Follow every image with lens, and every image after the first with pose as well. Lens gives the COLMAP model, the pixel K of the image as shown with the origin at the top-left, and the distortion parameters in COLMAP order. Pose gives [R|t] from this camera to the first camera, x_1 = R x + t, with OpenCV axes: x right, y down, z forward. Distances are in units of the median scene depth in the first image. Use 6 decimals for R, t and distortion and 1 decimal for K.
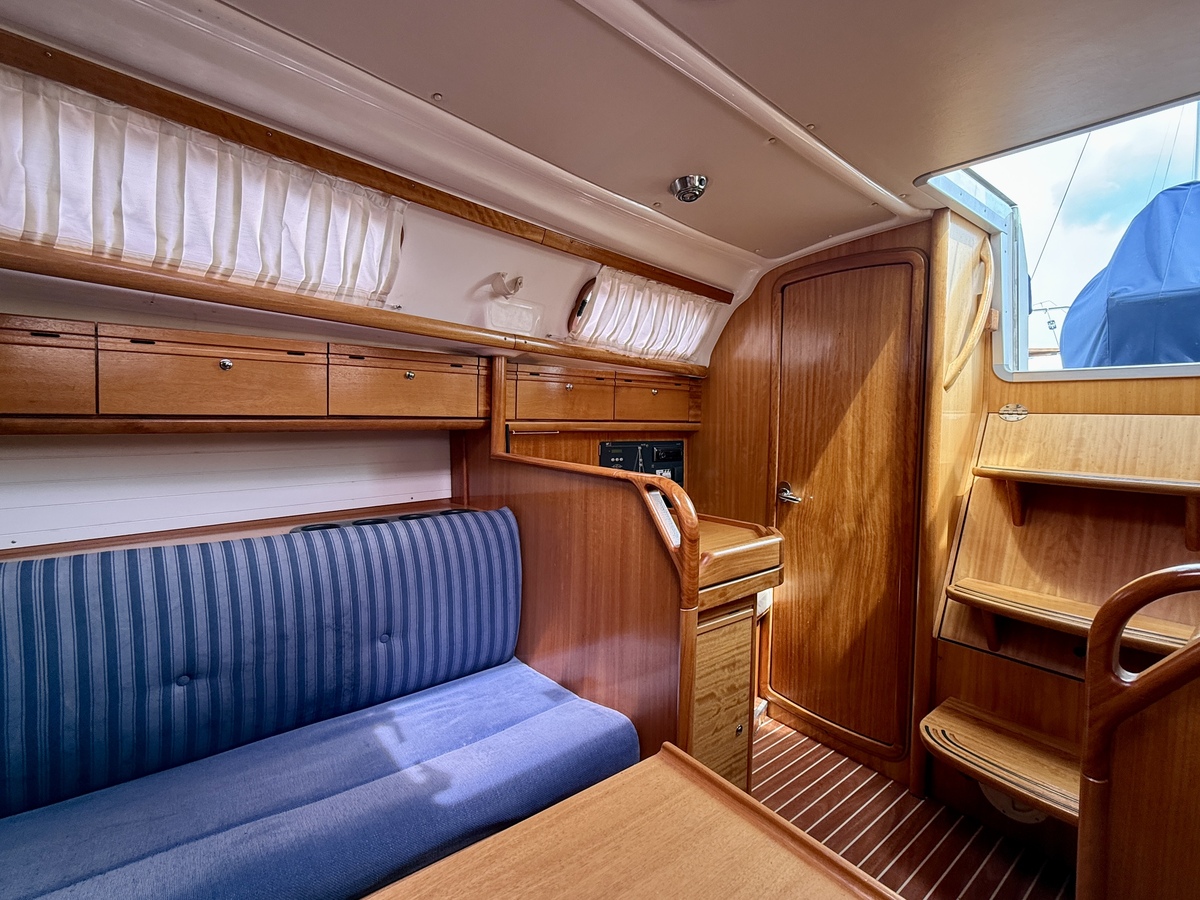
lens RADIAL K [[558.1, 0, 601.9], [0, 558.1, 432.2], [0, 0, 1]] dist [-0.000271, -0.000141]
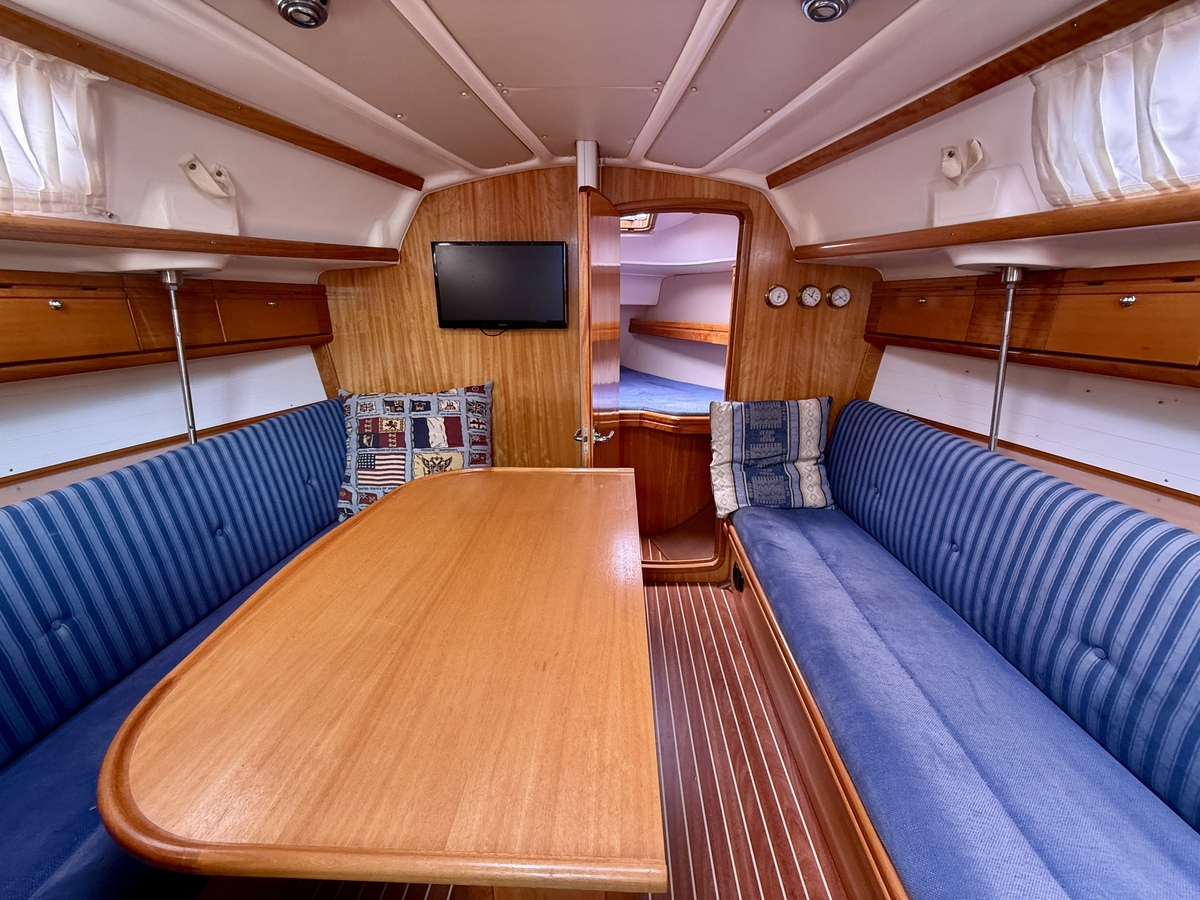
lens RADIAL K [[480.5, 0, 601.9], [0, 480.5, 449.8], [0, 0, 1]] dist [0.001176, -0.000140]
pose [[-0.652628, 0.201587, -0.730370, 0.284917], [-0.039923, 0.953469, 0.298836, -0.083720], [0.756626, 0.224187, -0.614212, 0.666147]]
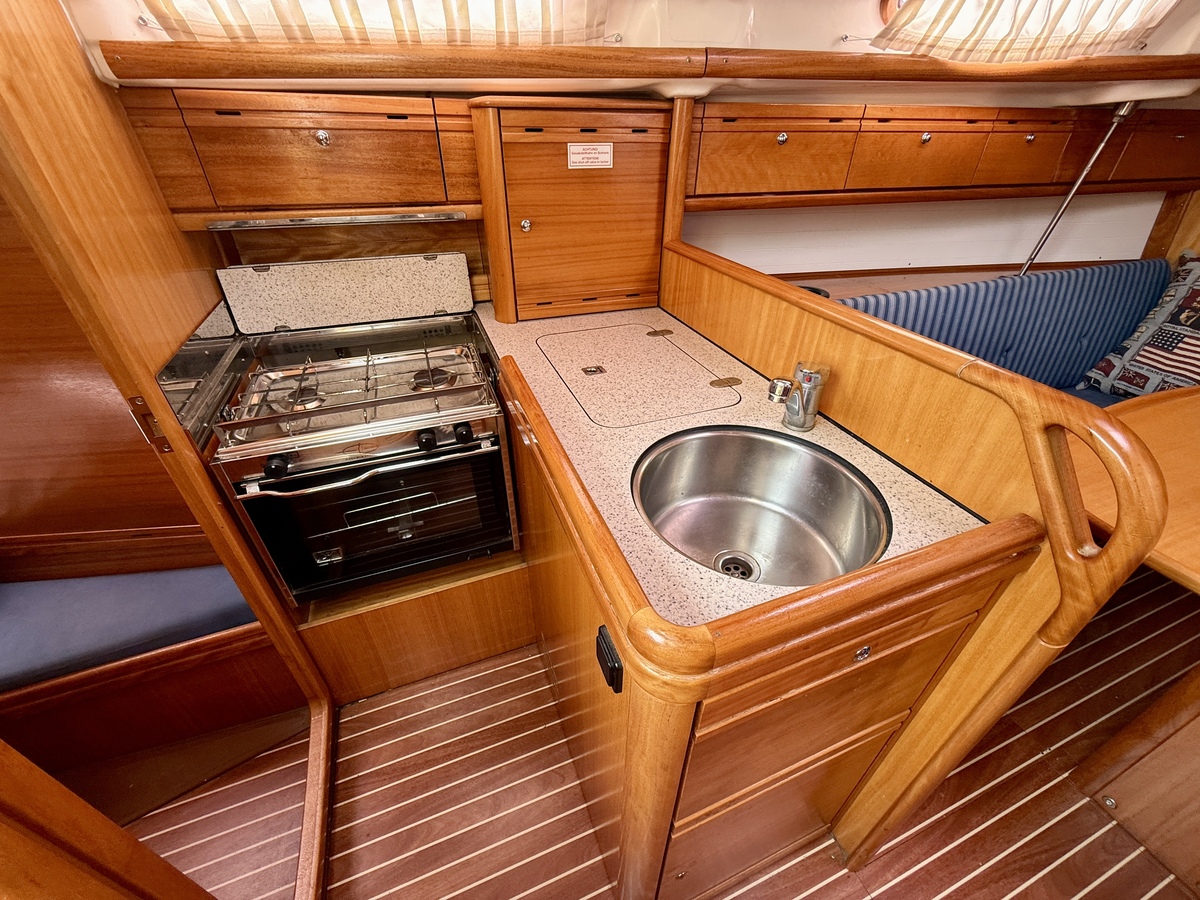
lens RADIAL K [[480.5, 0, 601.9], [0, 480.5, 449.8], [0, 0, 1]] dist [0.001176, -0.000140]
pose [[-0.953172, -0.186249, 0.238274, 0.756653], [-0.011953, 0.810453, 0.585682, -0.089165], [-0.302192, 0.555407, -0.774727, 0.867200]]
